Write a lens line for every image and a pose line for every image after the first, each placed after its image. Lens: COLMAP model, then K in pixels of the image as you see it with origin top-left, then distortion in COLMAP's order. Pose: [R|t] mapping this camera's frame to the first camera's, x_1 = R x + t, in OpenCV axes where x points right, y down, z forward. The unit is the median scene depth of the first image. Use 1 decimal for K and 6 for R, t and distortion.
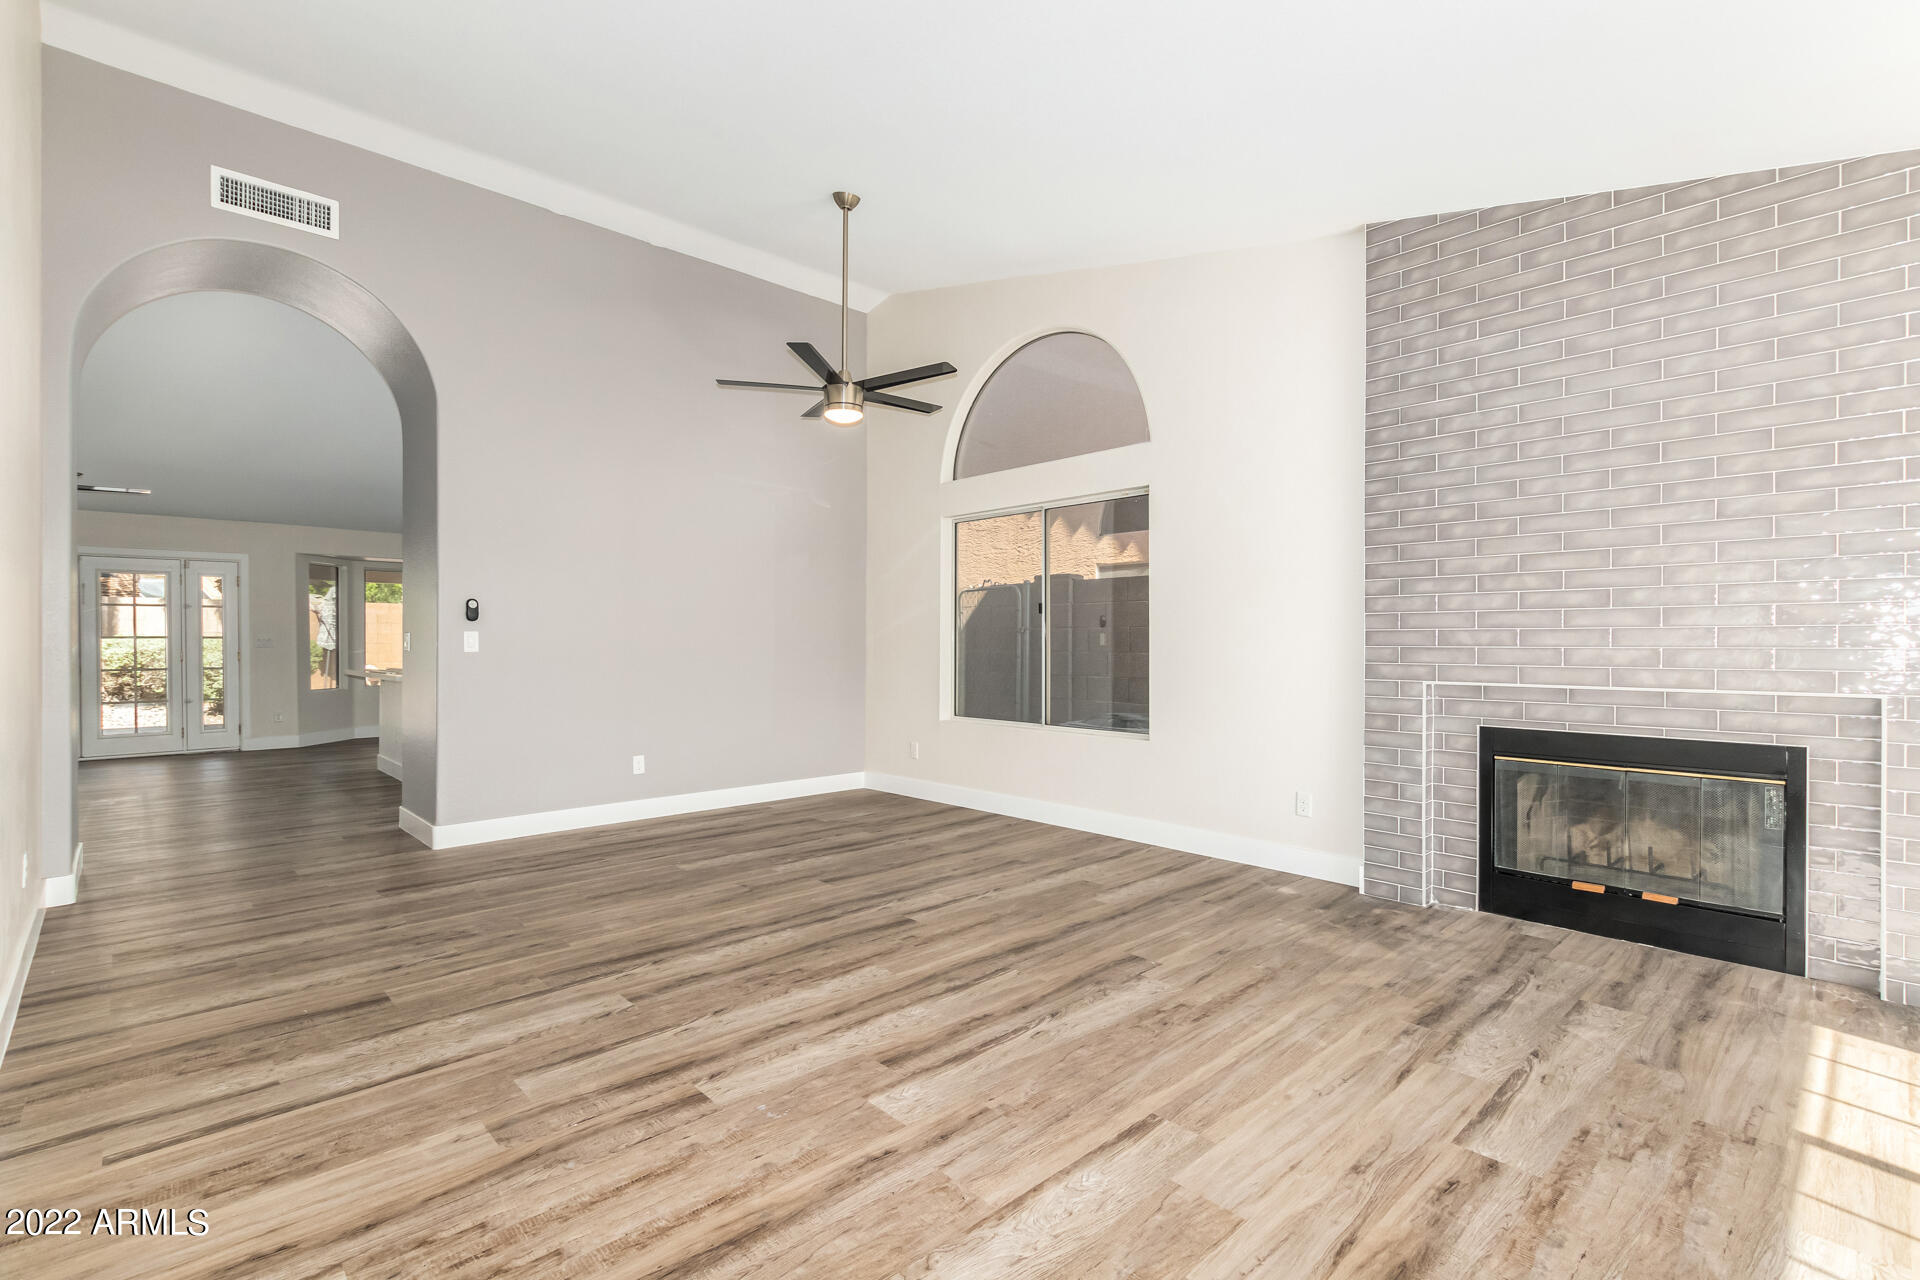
lens RADIAL K [[884.7, 0, 951.5], [0, 884.7, 643.3], [0, 0, 1]] dist [0.005955, -0.000470]
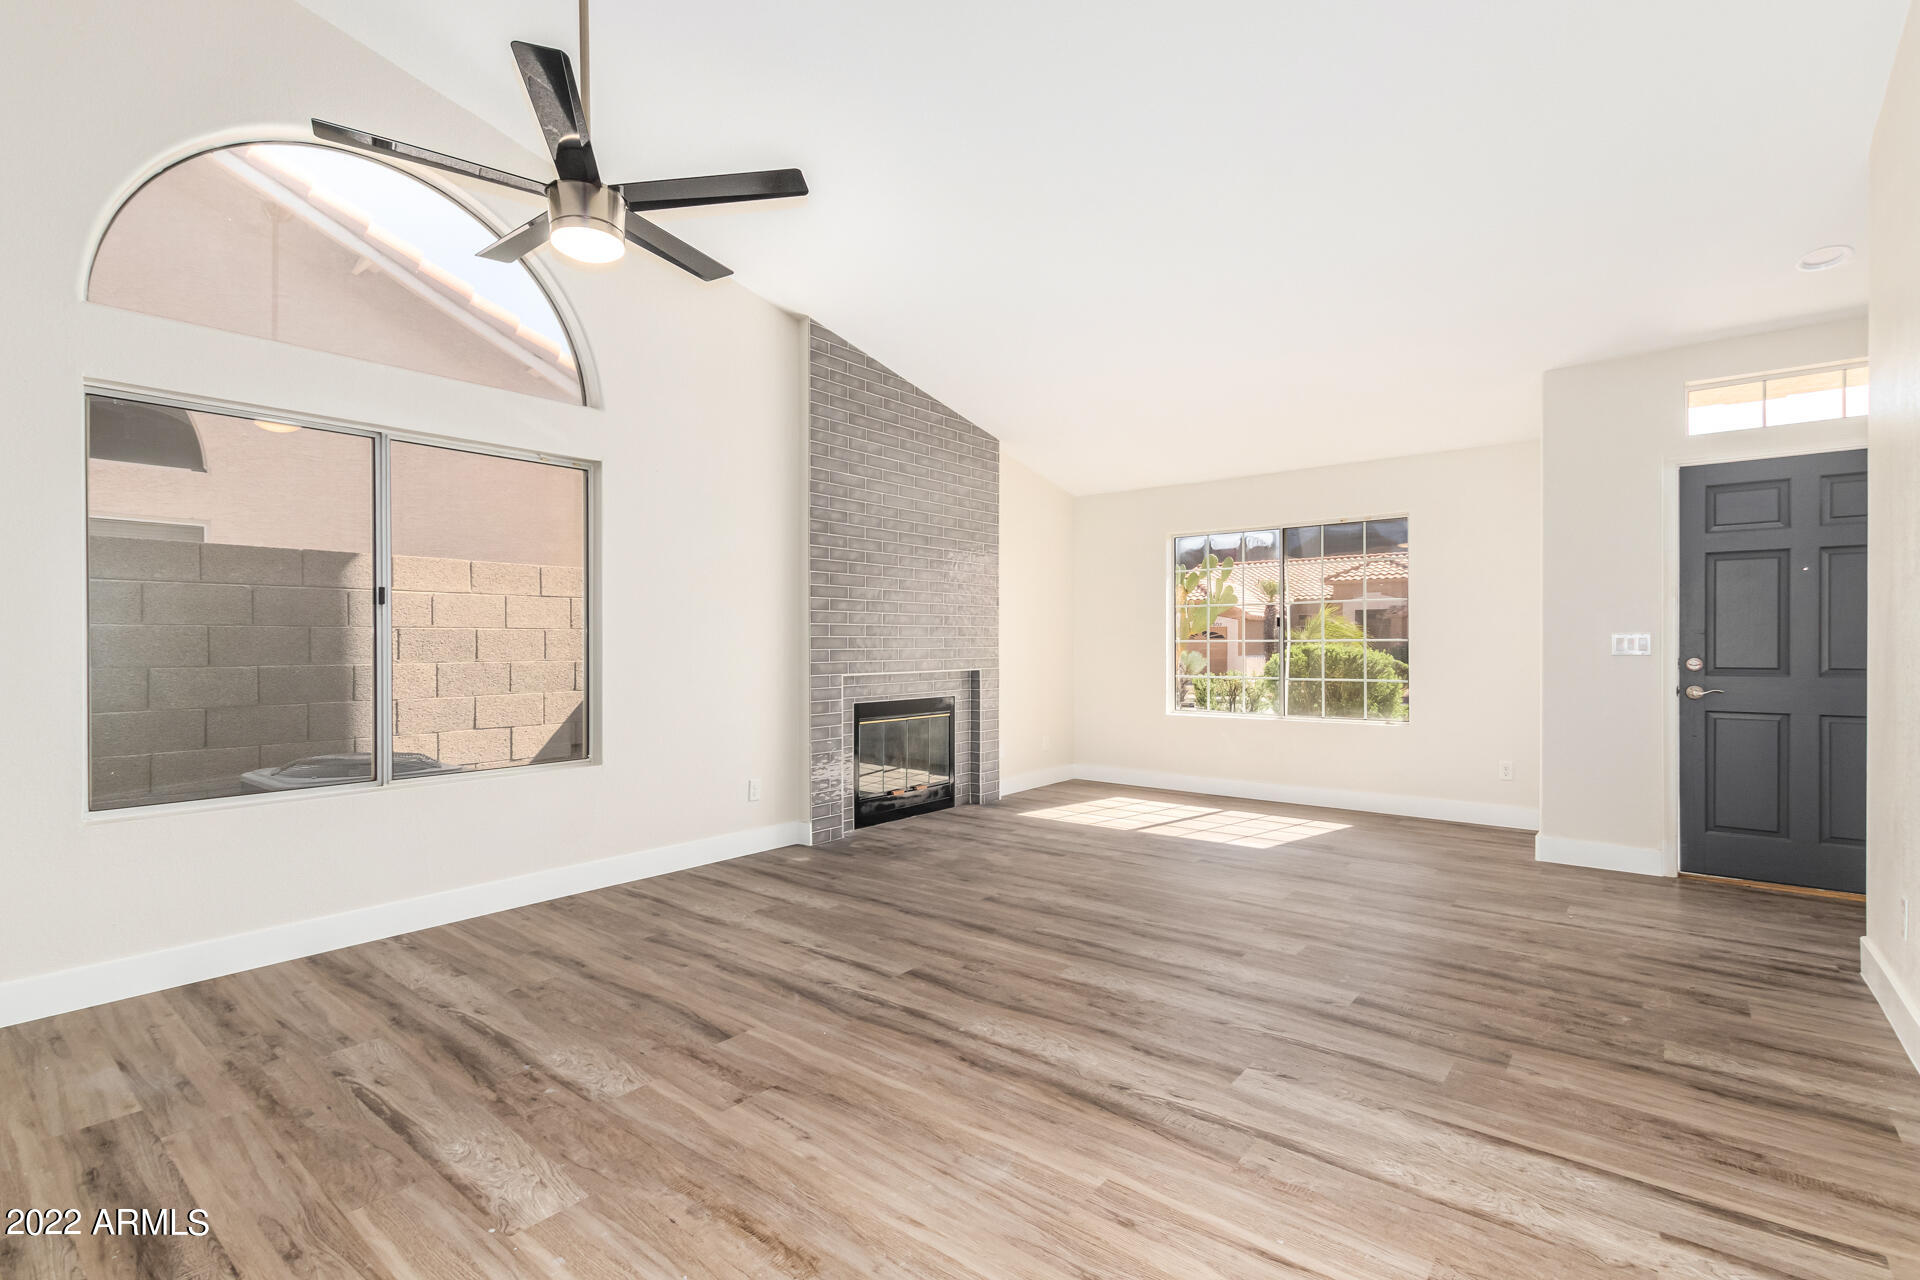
lens RADIAL K [[884.7, 0, 951.5], [0, 884.7, 643.3], [0, 0, 1]] dist [0.005955, -0.000470]
pose [[-0.140366, -0.000543, 0.990099, -0.997229], [0.006248, 0.999979, 0.001434, -0.007539], [-0.990080, 0.006387, -0.140360, 1.194047]]
